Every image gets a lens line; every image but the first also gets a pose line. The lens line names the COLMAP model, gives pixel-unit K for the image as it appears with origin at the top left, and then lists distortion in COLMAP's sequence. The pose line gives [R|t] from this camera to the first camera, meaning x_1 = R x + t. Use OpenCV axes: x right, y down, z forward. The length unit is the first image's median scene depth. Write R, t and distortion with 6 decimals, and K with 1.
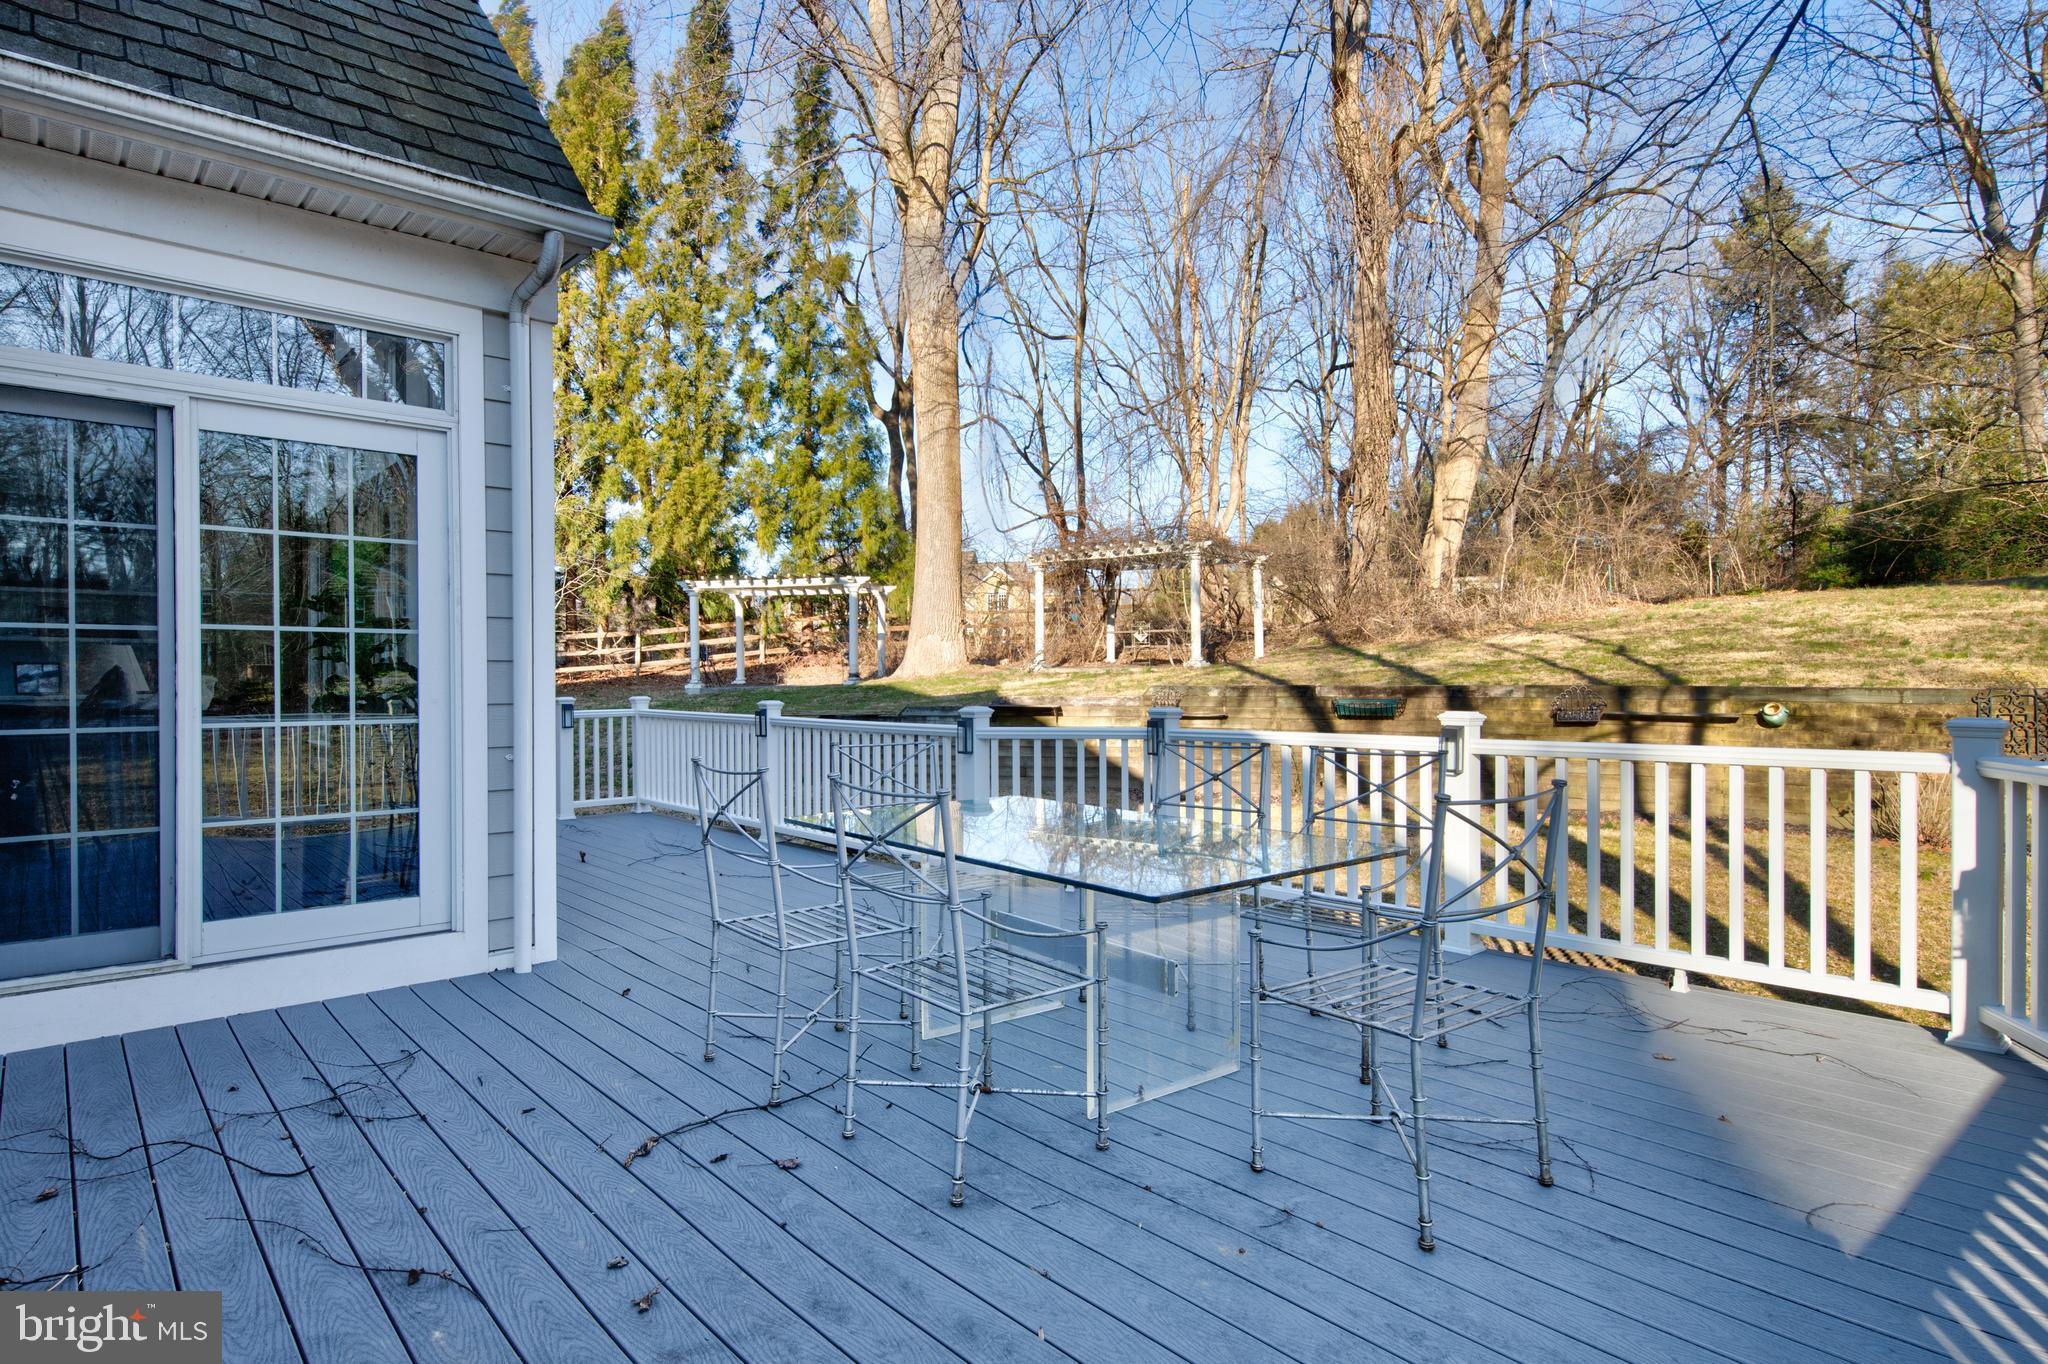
lens RADIAL K [[1111.9, 0, 1024.0], [0, 1111.9, 682.0], [0, 0, 1]] dist [-0.016819, -0.000427]
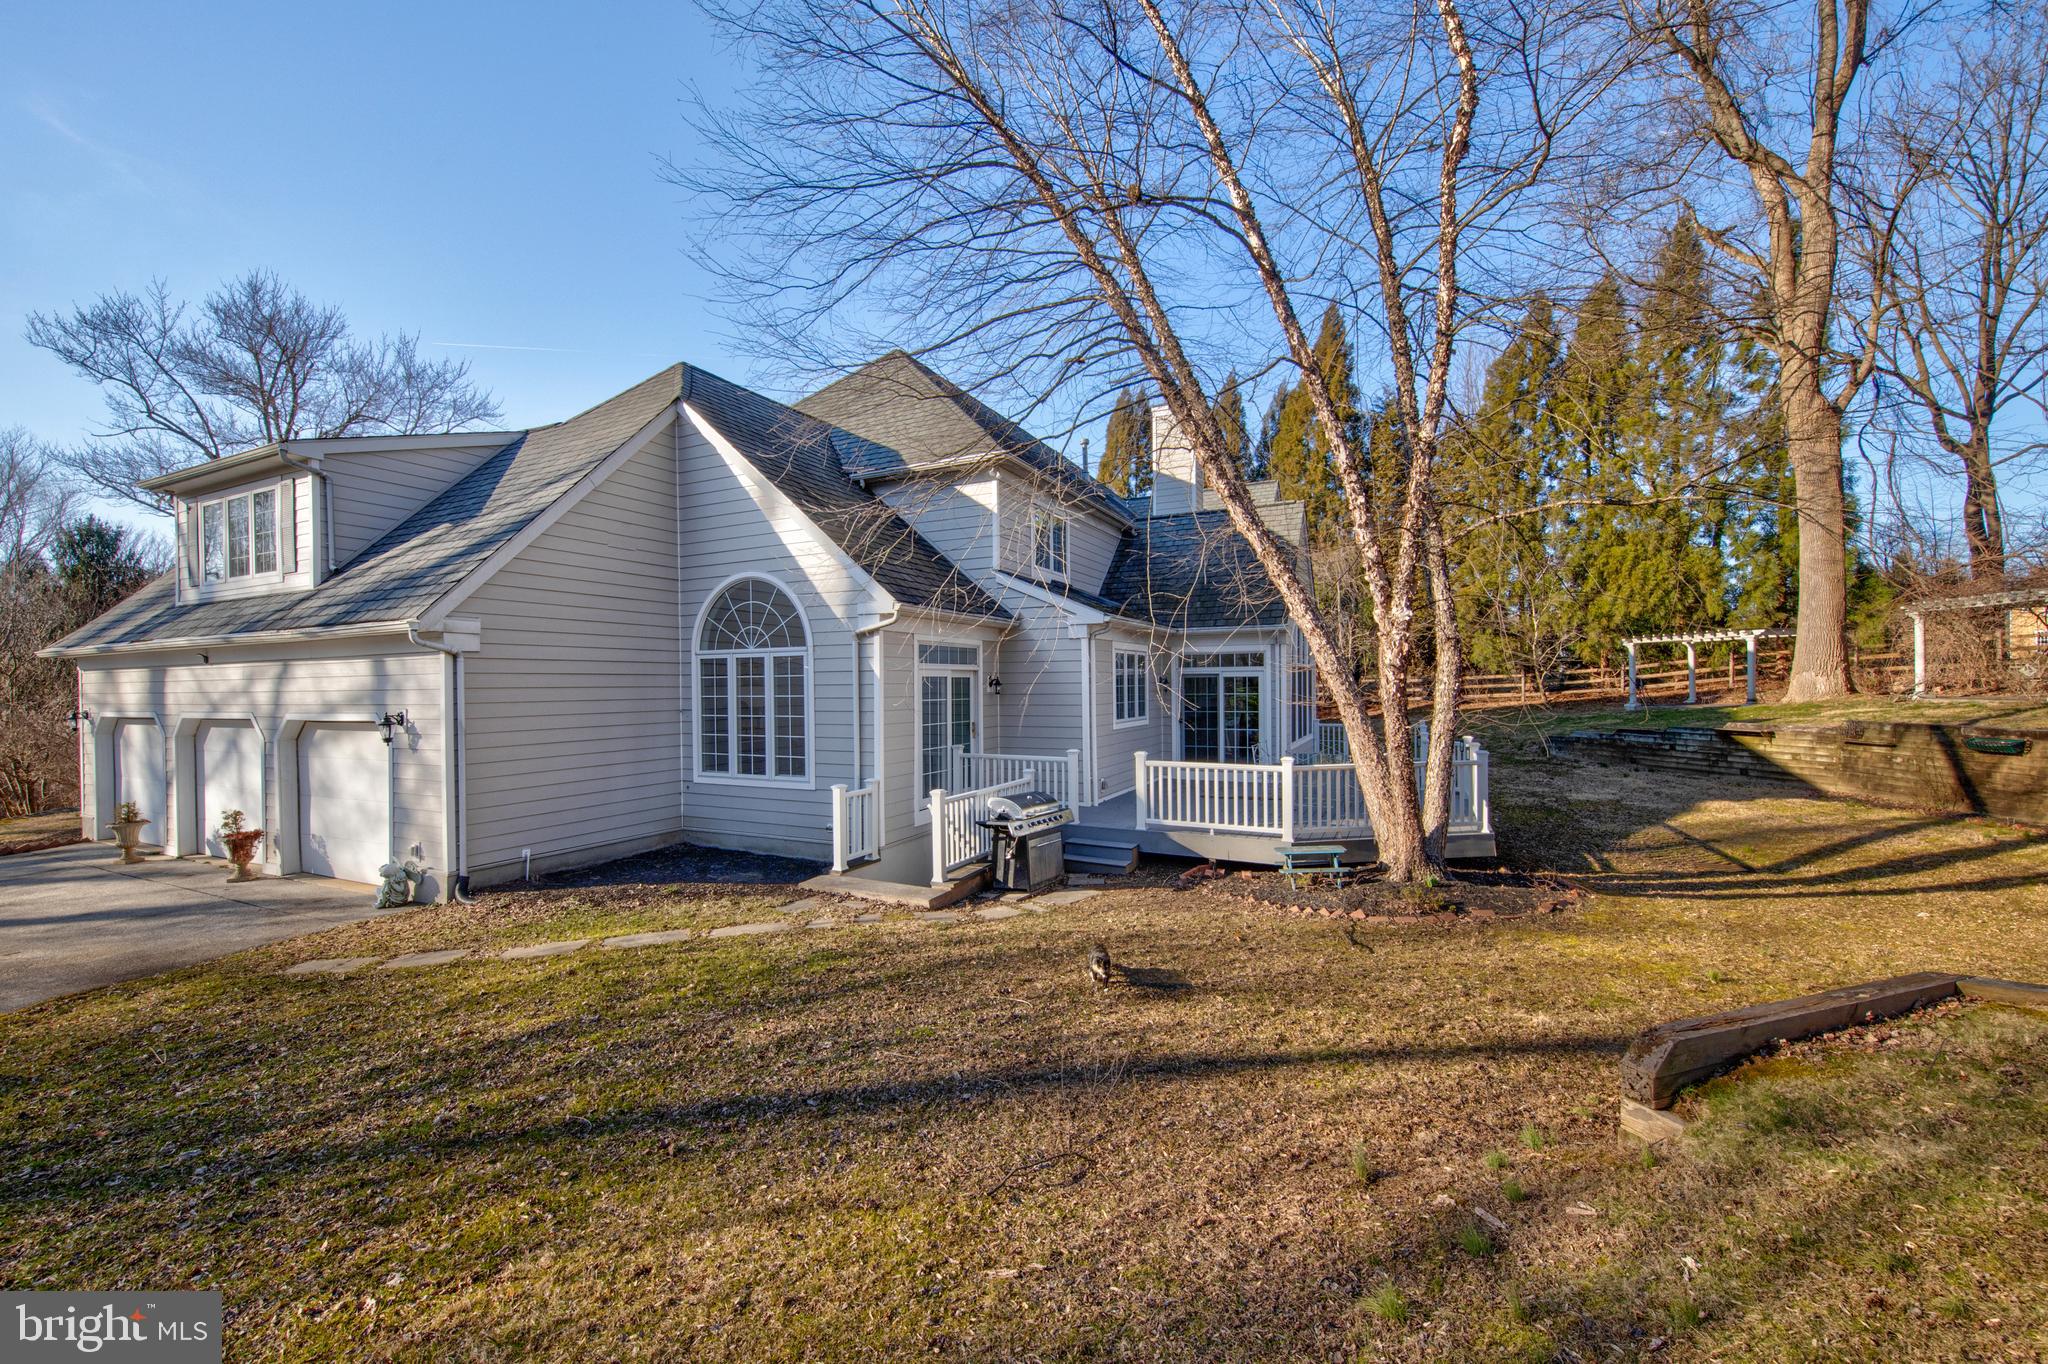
lens RADIAL K [[795.3, 0, 1024.0], [0, 795.3, 682.0], [0, 0, 1]] dist [0.000513, 0.000068]
pose [[0.379393, -0.001332, -0.925235, 0.390861], [0.005462, 0.999985, 0.000800, -0.031376], [0.925219, -0.005357, 0.379395, -0.223286]]
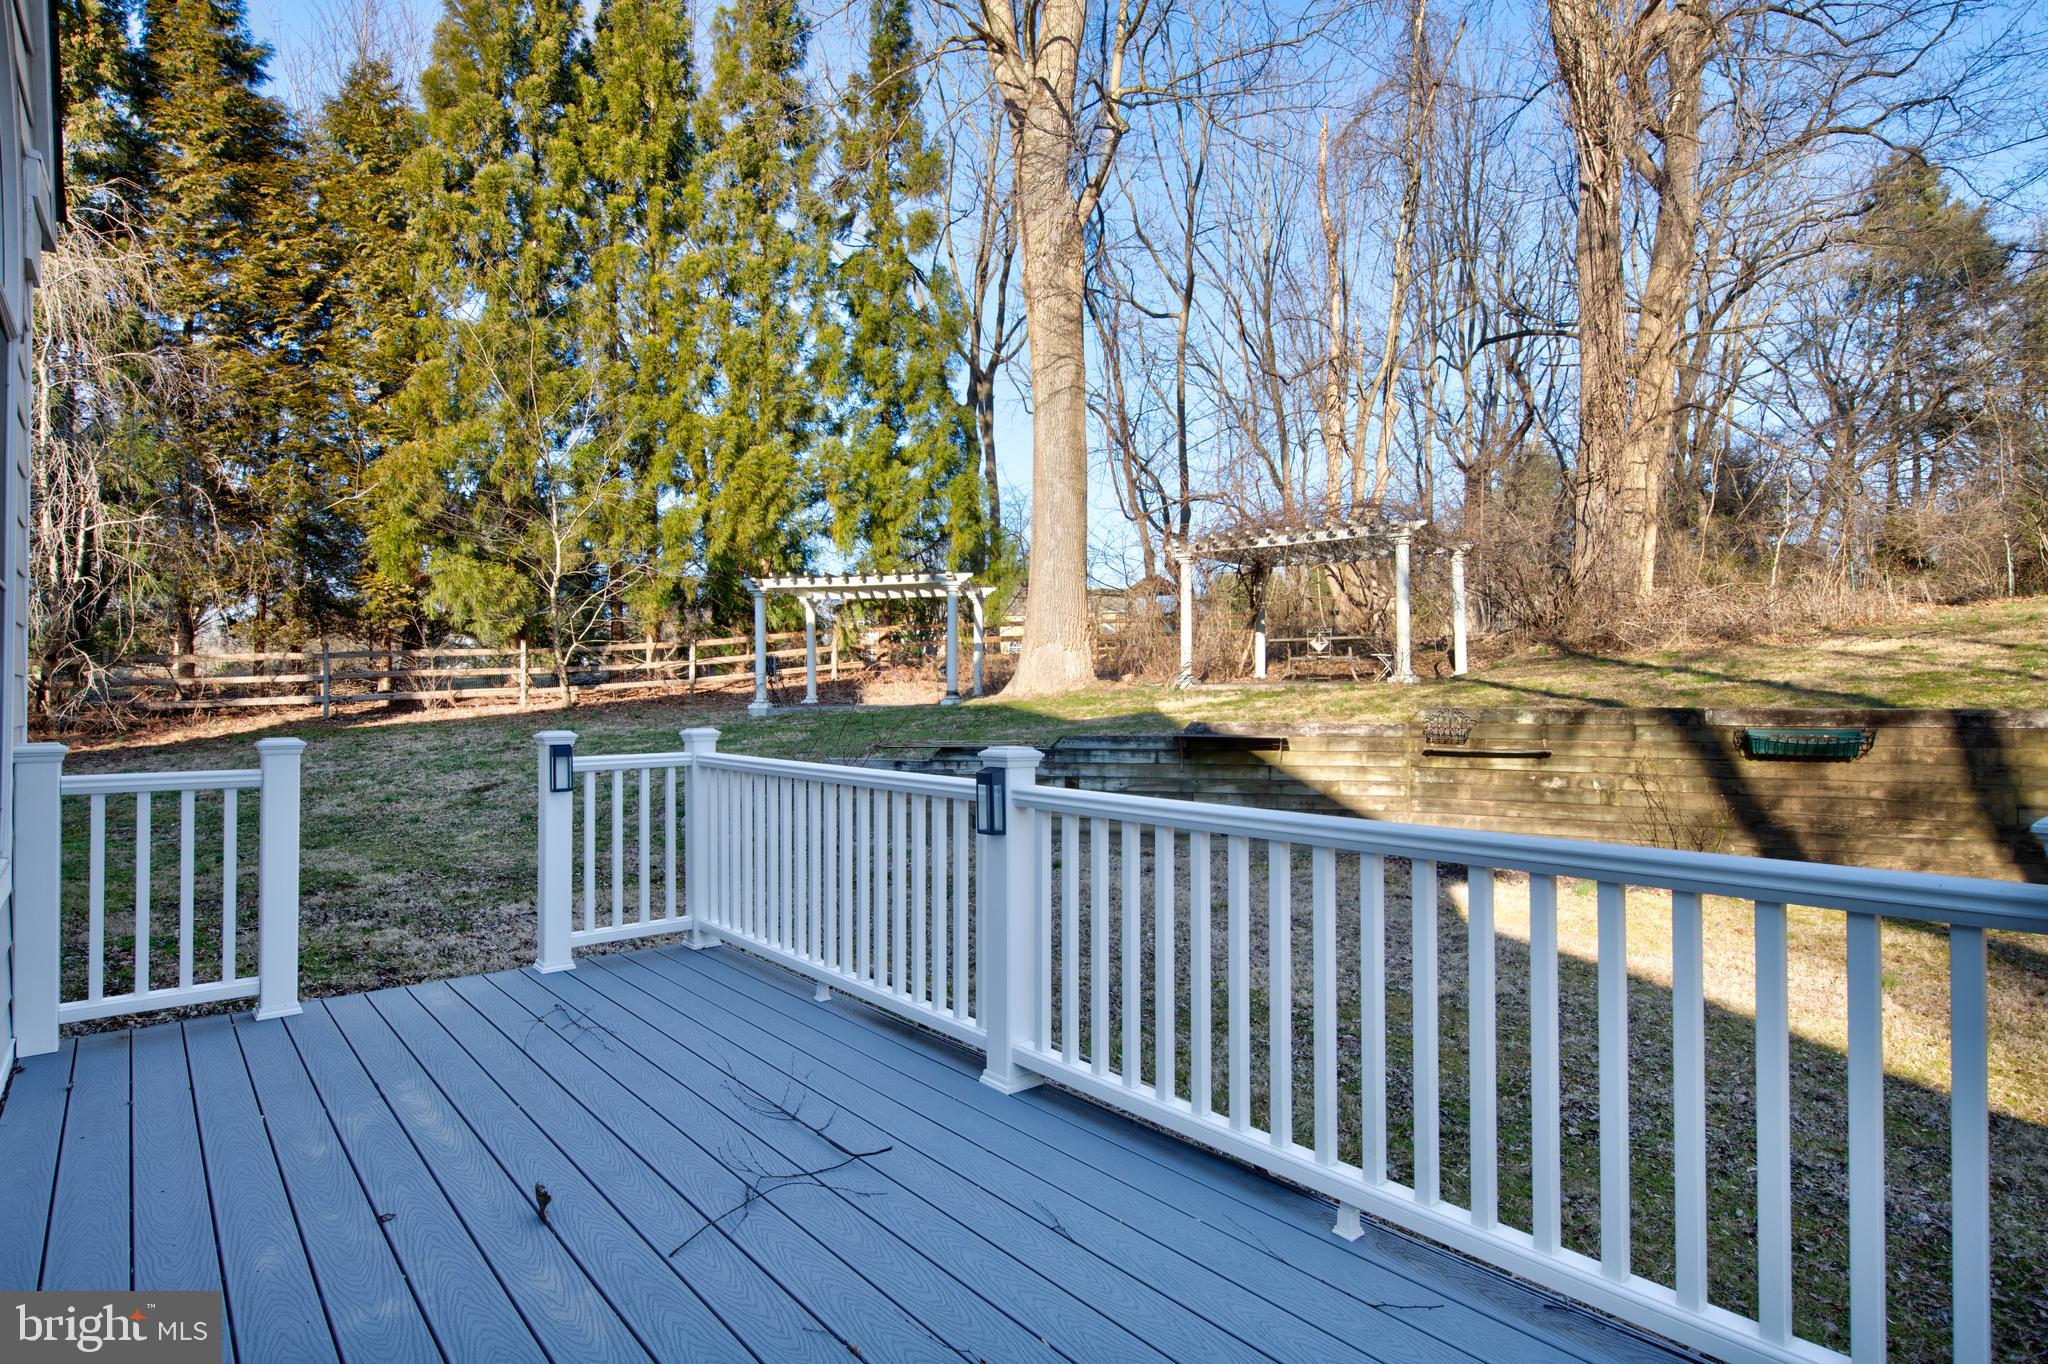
lens RADIAL K [[1059.1, 0, 1024.0], [0, 1059.1, 682.0], [0, 0, 1]] dist [0.004773, 0.000336]
pose [[0.999548, 0.001591, -0.030023, -0.067612], [-0.002125, 0.999839, -0.017791, -0.000323], [0.029990, 0.017846, 0.999391, 0.190855]]
